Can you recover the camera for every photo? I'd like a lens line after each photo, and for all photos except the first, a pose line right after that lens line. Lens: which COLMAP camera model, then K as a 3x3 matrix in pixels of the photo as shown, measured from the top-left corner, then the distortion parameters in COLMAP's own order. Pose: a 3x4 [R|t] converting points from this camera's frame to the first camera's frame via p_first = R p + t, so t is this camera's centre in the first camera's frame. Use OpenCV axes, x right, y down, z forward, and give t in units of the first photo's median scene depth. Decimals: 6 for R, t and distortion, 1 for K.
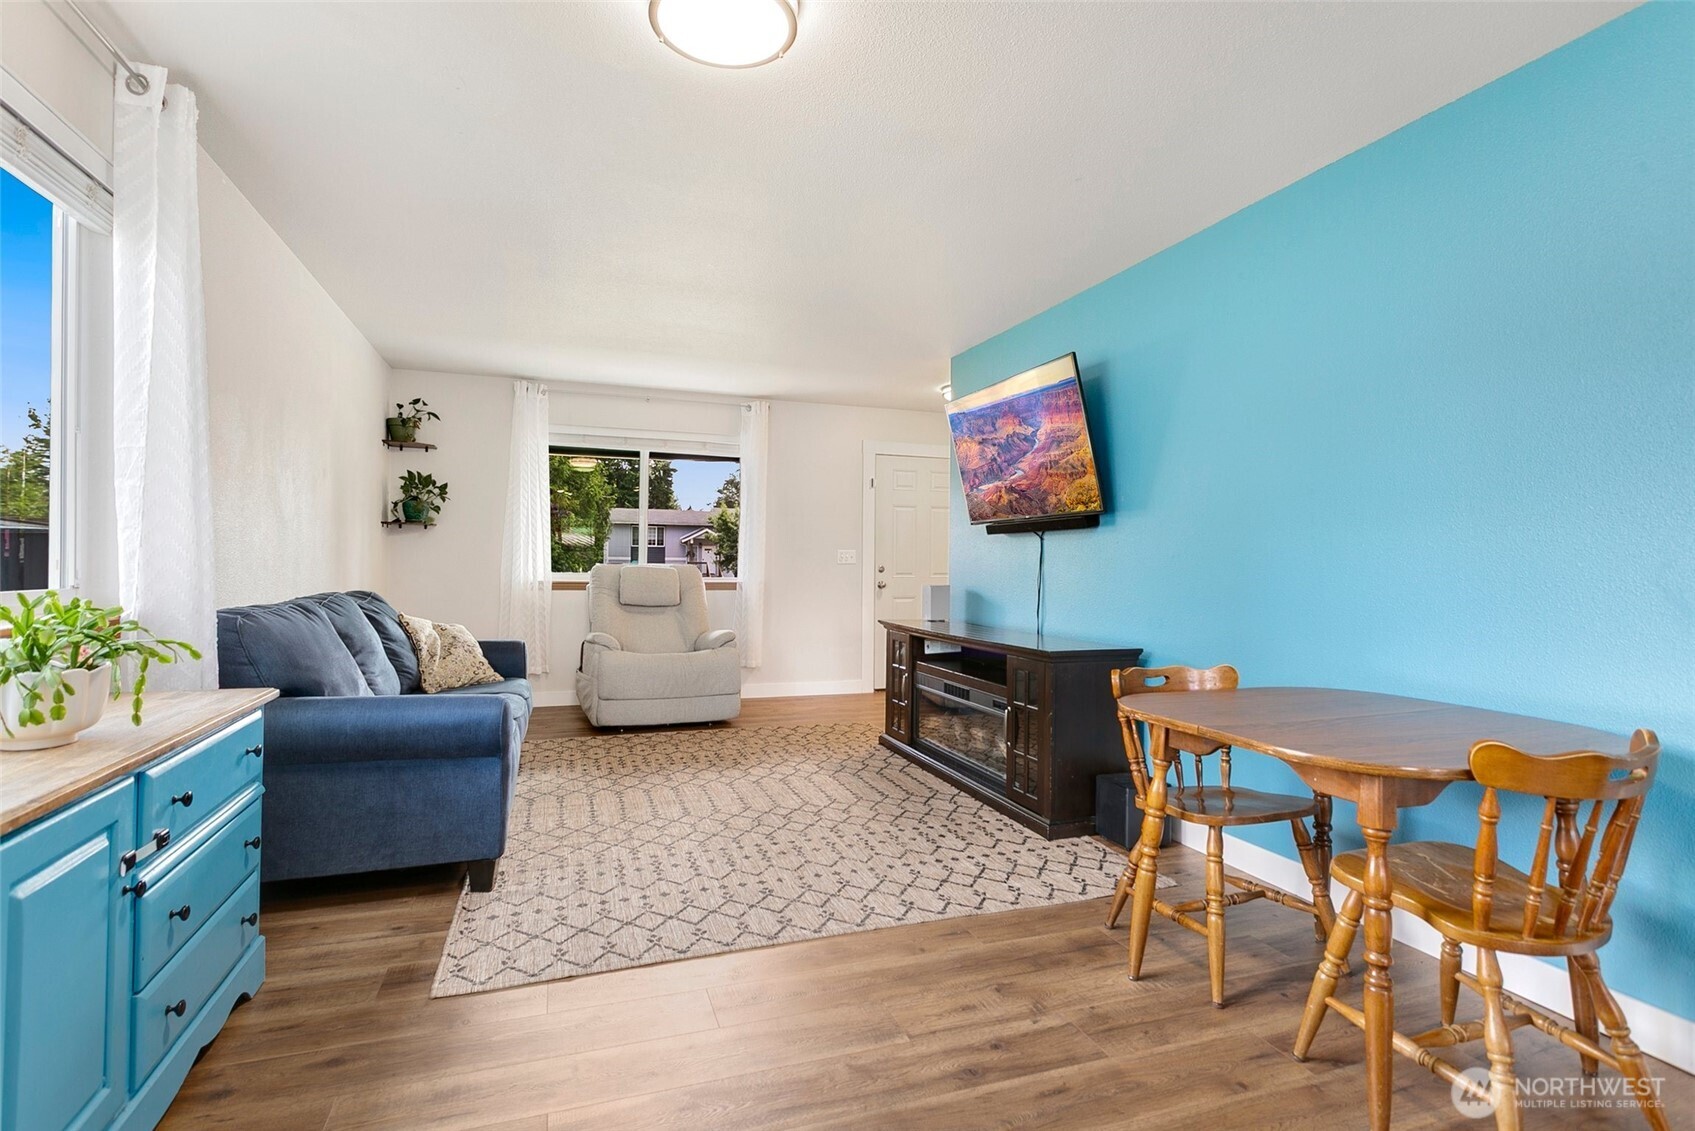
lens RADIAL K [[821.8, 0, 839.8], [0, 821.8, 563.7], [0, 0, 1]] dist [0.001102, 0.000424]
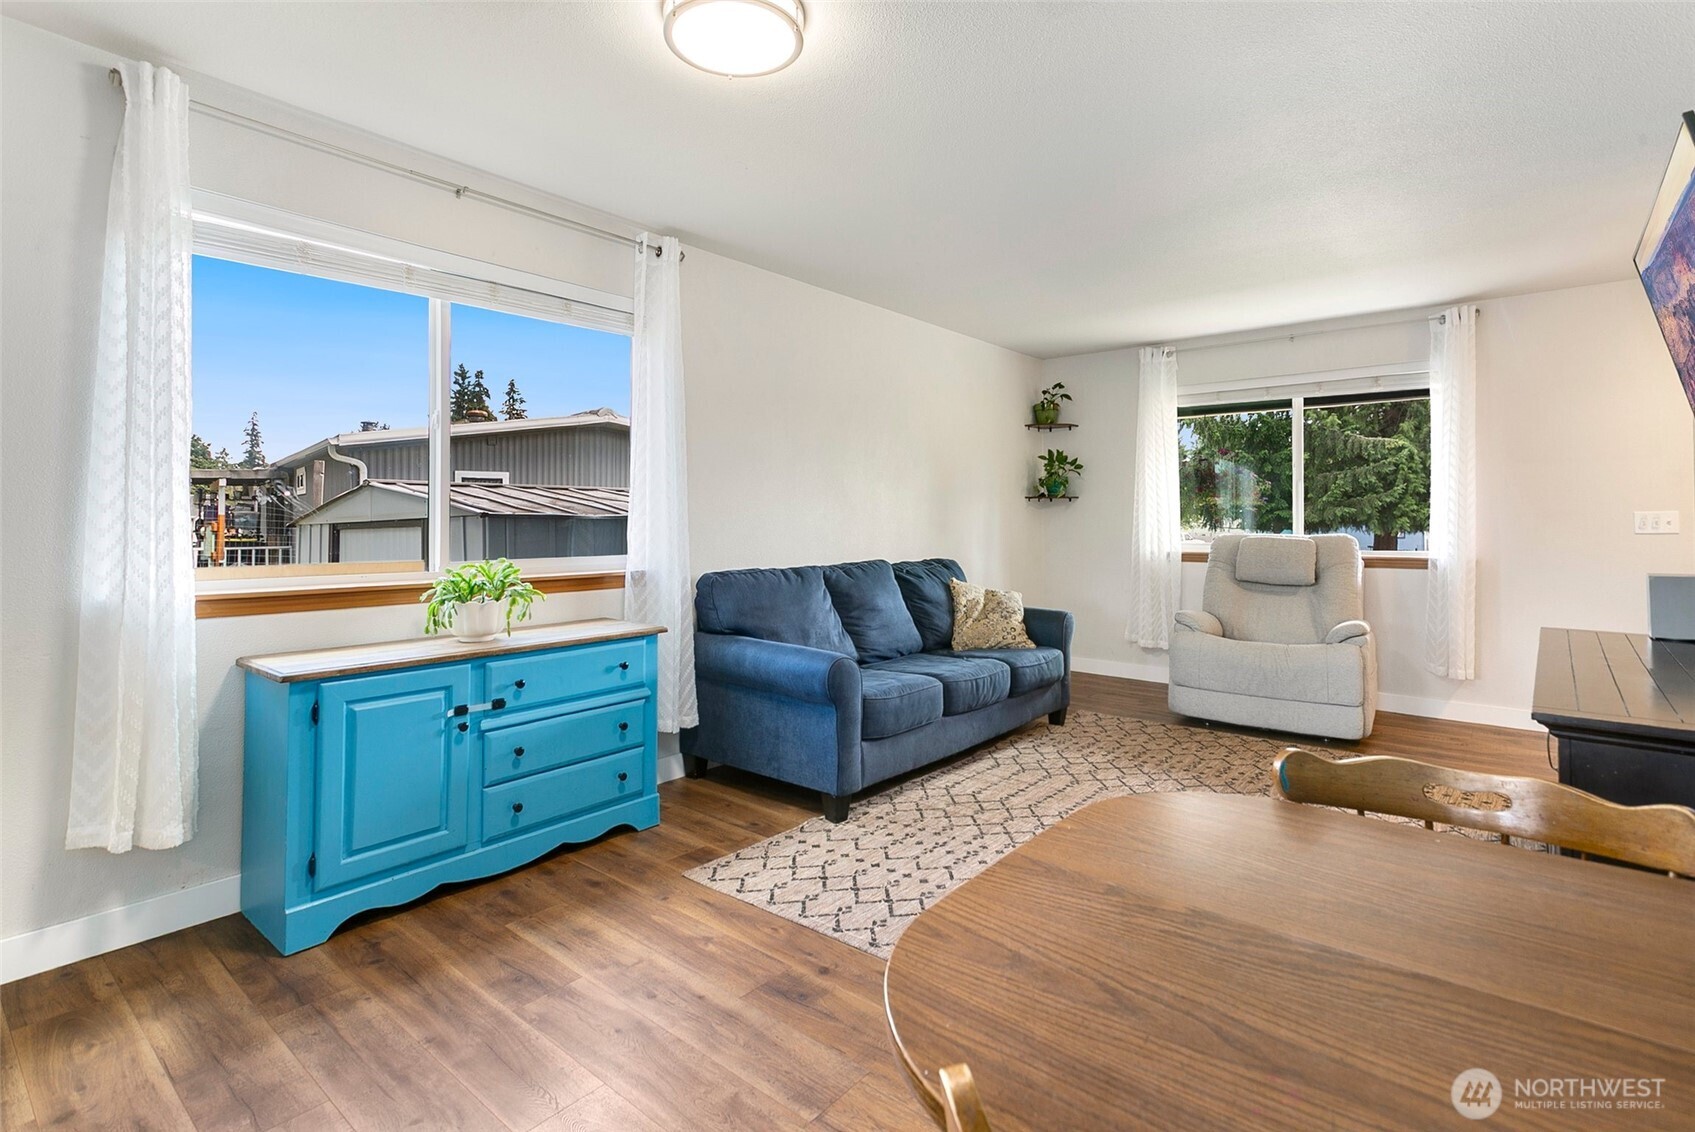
lens RADIAL K [[817.4, 0, 844.7], [0, 817.4, 516.6], [0, 0, 1]] dist [-0.000195, 0.000148]
pose [[0.508931, -0.017660, -0.860626, 0.368277], [0.005814, 0.999837, -0.017079, -0.008653], [0.860788, 0.003688, 0.508951, 0.269073]]
